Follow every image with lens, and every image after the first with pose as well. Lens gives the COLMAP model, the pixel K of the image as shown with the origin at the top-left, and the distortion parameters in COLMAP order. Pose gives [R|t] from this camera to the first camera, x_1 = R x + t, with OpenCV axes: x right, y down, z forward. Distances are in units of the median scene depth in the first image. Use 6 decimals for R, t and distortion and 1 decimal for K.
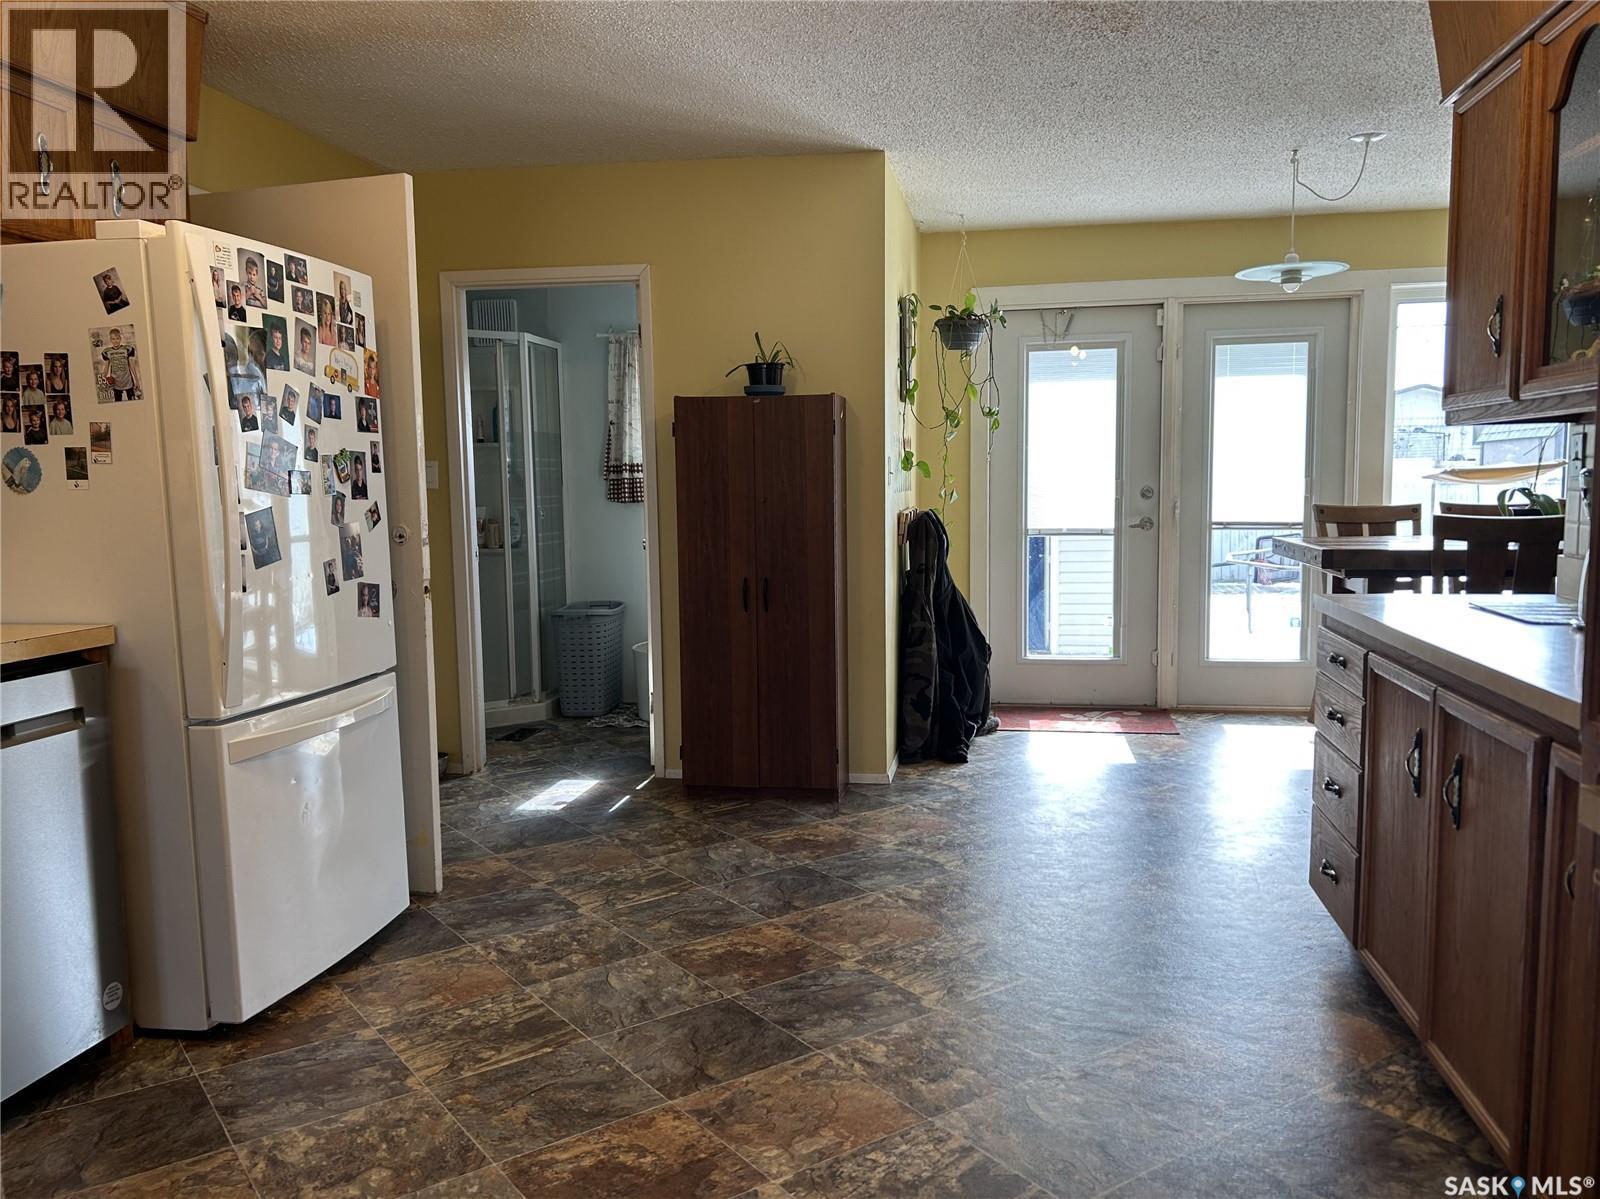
lens RADIAL K [[1255.5, 0, 814.9], [0, 1255.5, 613.2], [0, 0, 1]] dist [0.072318, -0.068575]
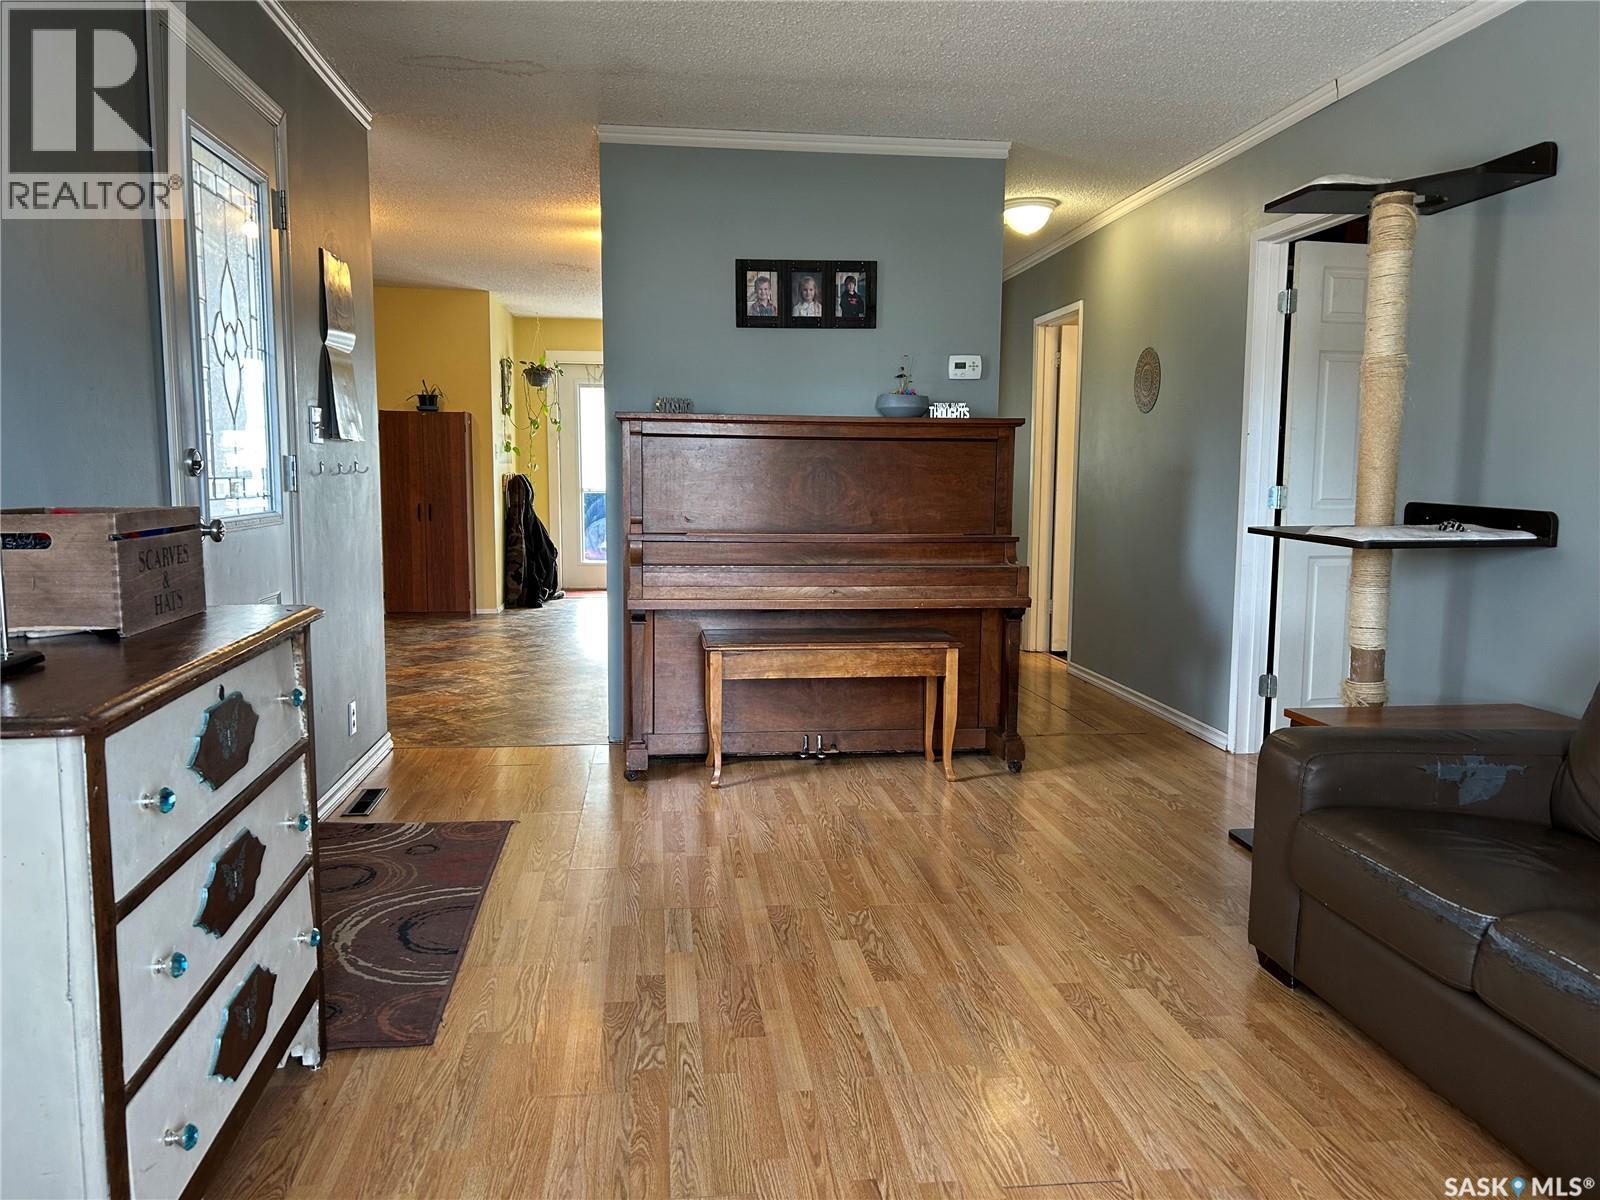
lens RADIAL K [[1215.7, 0, 817.2], [0, 1215.7, 607.4], [0, 0, 1]] dist [0.080476, -0.068498]
pose [[0.957536, -0.013638, 0.287992, -0.020526], [0.012396, 0.999904, 0.006134, 0.196174], [-0.288048, -0.002304, 0.957613, -1.534301]]
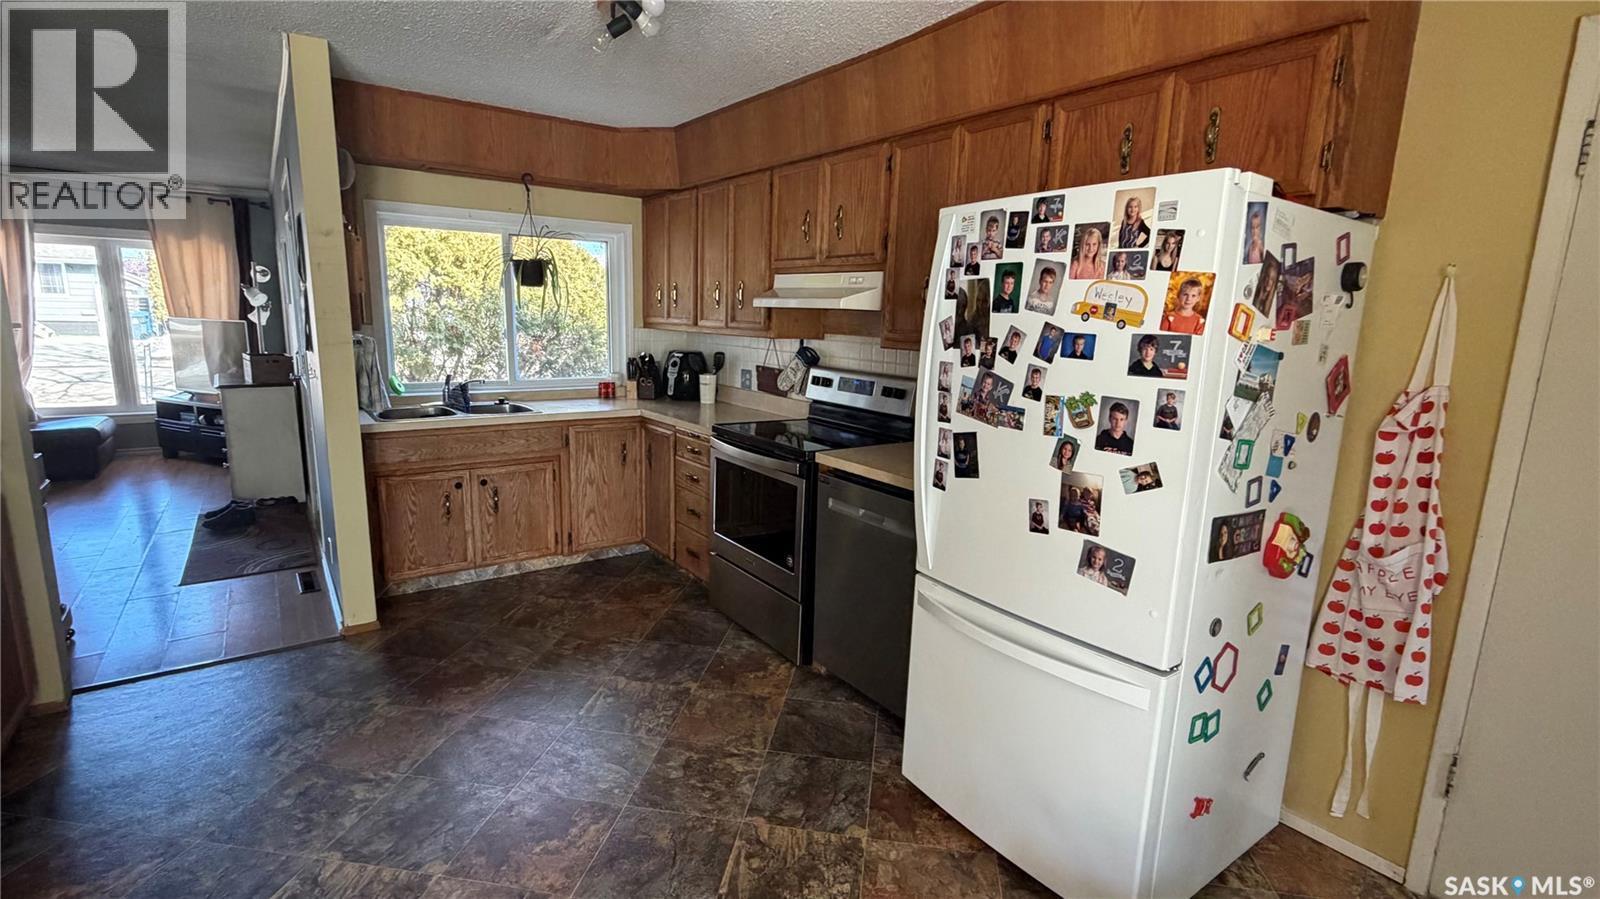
lens RADIAL K [[739.7, 0, 799.6], [0, 739.7, 452.7], [0, 0, 1]] dist [-0.000791, -0.000033]
pose [[-0.707540, 0.124977, -0.695535, 0.151154], [-0.093321, 0.959093, 0.267266, -0.215846], [0.700485, 0.254009, -0.666934, 1.251029]]
